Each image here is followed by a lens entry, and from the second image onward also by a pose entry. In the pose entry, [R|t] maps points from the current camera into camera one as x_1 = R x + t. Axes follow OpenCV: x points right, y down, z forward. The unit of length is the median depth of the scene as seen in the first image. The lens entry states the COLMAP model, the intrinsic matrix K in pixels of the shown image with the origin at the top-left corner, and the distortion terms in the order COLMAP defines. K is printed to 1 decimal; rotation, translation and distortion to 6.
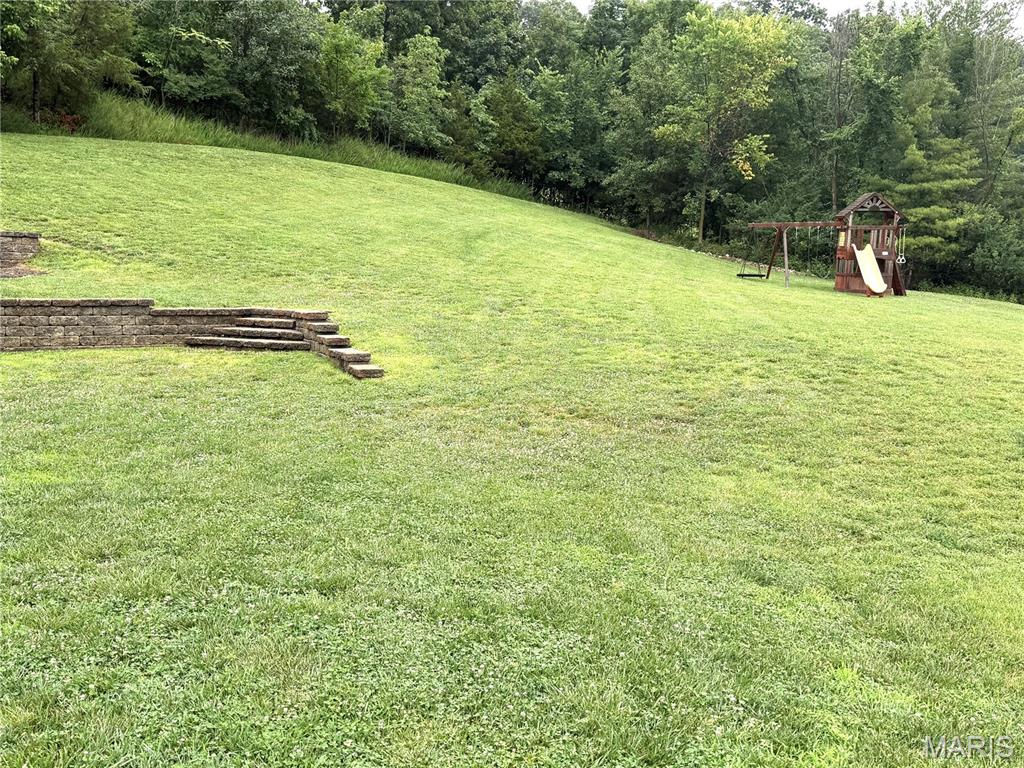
lens RADIAL K [[926.5, 0, 509.5], [0, 926.5, 382.4], [0, 0, 1]] dist [0.036394, -0.046536]
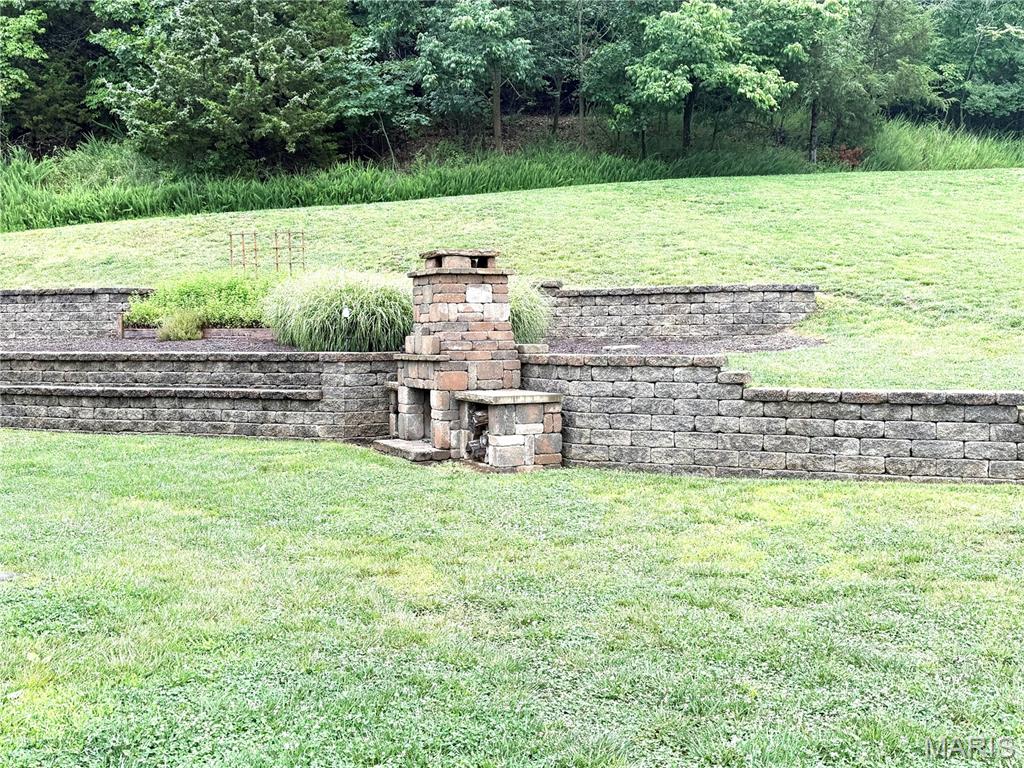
lens RADIAL K [[926.5, 0, 510.0], [0, 926.5, 383.9], [0, 0, 1]] dist [0.036394, -0.046536]
pose [[0.722787, 0.022451, -0.690706, -0.157645], [-0.067125, 0.997027, -0.037835, -0.037404], [0.687804, 0.073710, 0.722145, 0.290301]]
